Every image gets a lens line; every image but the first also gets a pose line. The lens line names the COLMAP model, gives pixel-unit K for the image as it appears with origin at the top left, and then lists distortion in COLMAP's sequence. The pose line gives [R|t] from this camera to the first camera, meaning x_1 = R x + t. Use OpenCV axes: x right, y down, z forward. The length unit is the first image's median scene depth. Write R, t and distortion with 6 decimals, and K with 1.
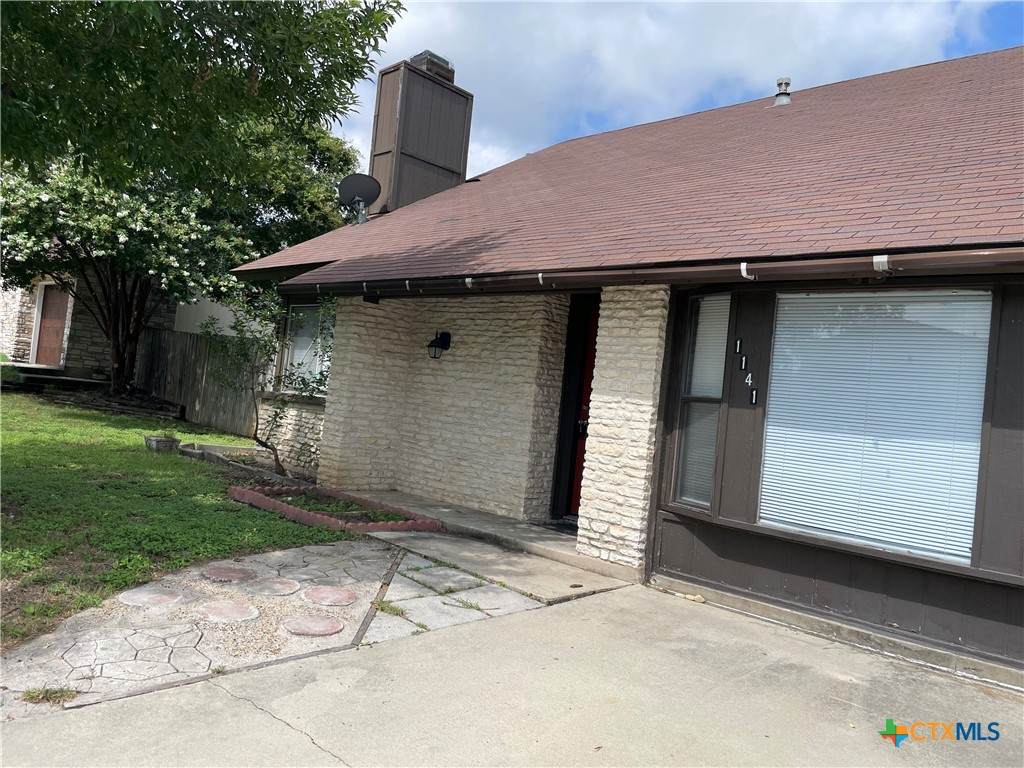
lens RADIAL K [[764.7, 0, 496.7], [0, 764.7, 371.4], [0, 0, 1]] dist [0.100301, -0.126673]
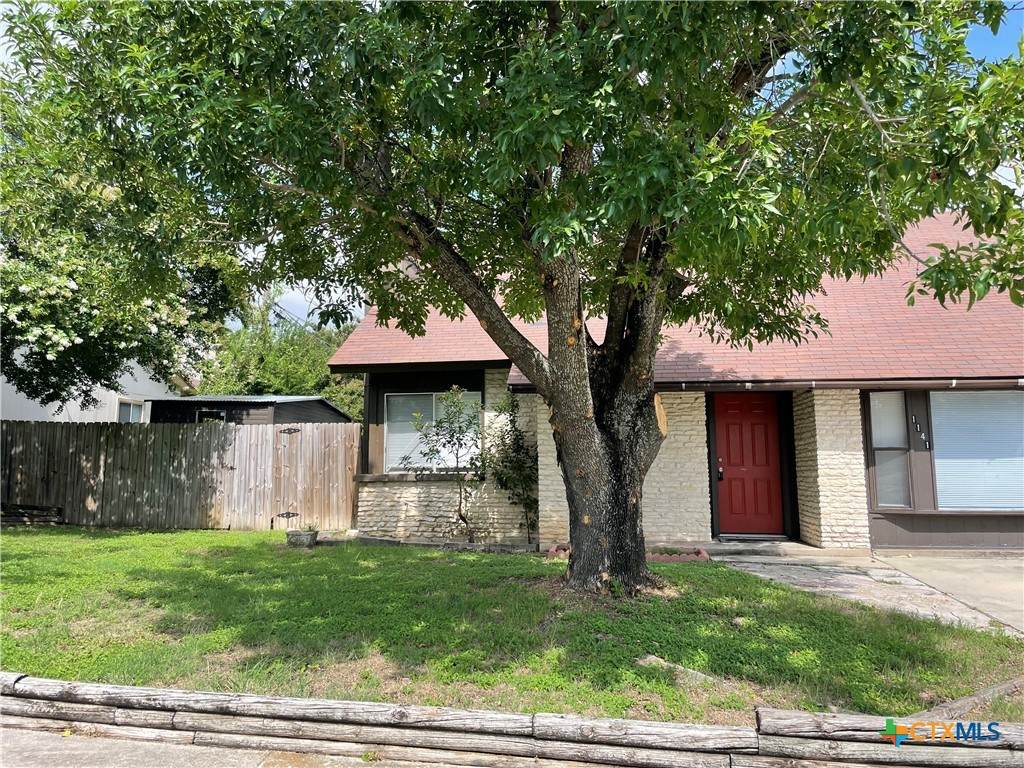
lens RADIAL K [[764.7, 0, 496.7], [0, 764.7, 371.4], [0, 0, 1]] dist [0.100301, -0.126673]
pose [[0.810332, -0.029578, 0.585224, -1.492632], [0.062017, 0.997445, -0.035461, -0.132653], [-0.582680, 0.065029, 0.810096, 0.030491]]
